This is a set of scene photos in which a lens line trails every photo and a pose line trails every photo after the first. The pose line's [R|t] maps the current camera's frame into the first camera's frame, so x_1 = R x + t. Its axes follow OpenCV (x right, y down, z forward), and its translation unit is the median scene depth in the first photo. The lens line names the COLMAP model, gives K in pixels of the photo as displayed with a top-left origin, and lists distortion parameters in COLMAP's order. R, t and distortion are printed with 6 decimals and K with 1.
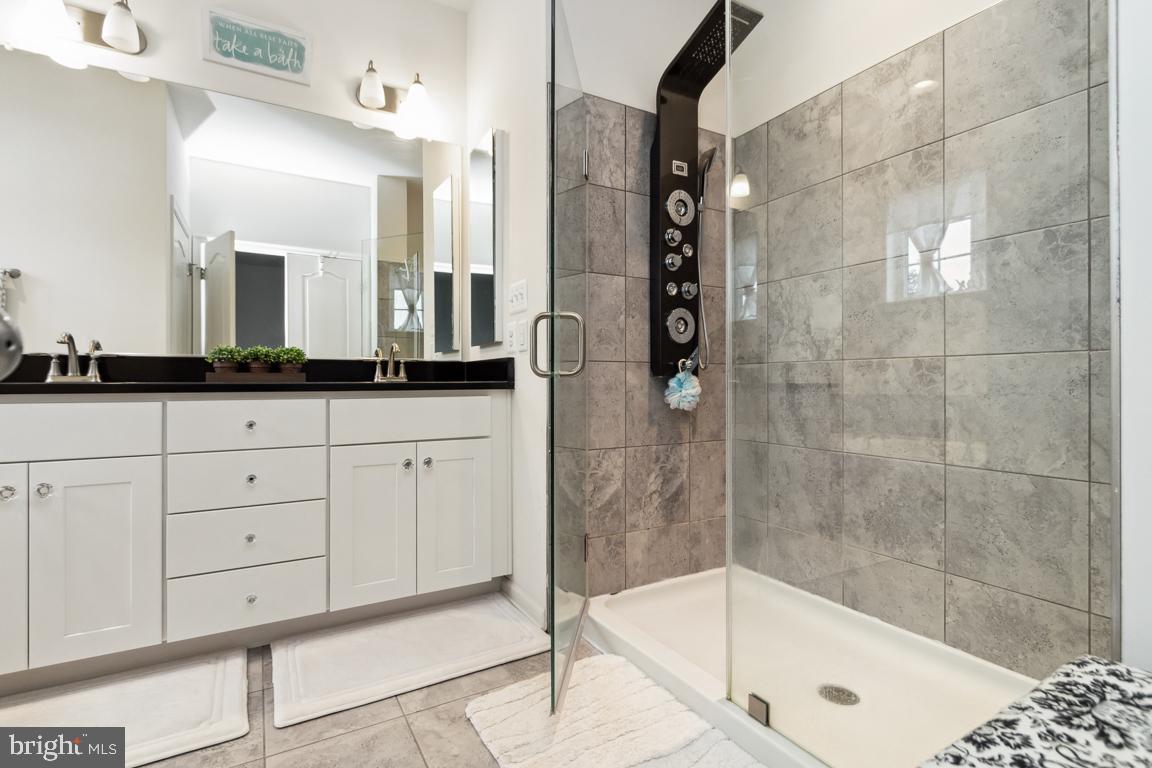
lens RADIAL K [[534.5, 0, 570.8], [0, 534.5, 388.1], [0, 0, 1]] dist [0.022999, -0.011423]
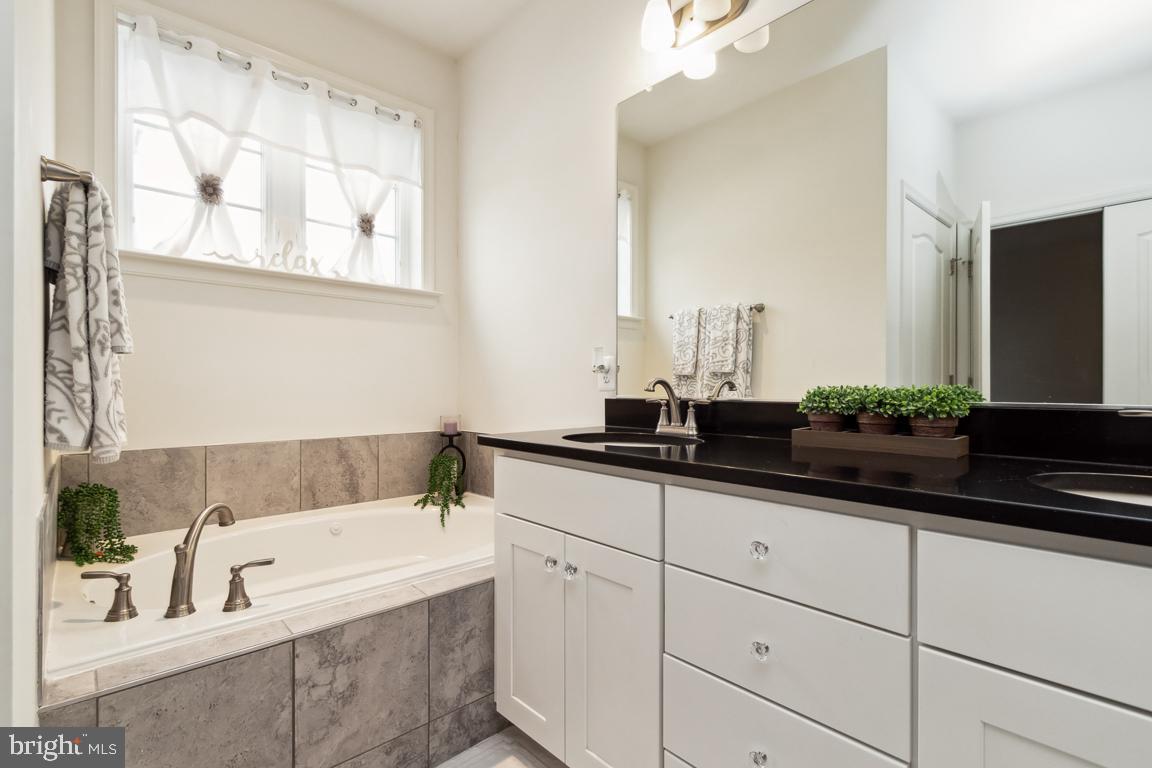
lens RADIAL K [[534.5, 0, 570.8], [0, 534.5, 388.1], [0, 0, 1]] dist [0.022999, -0.011423]
pose [[0.215332, 0.004924, -0.976528, -0.104304], [-0.006547, 0.999972, 0.003598, -0.084752], [0.976519, 0.005619, 0.215358, 0.634145]]
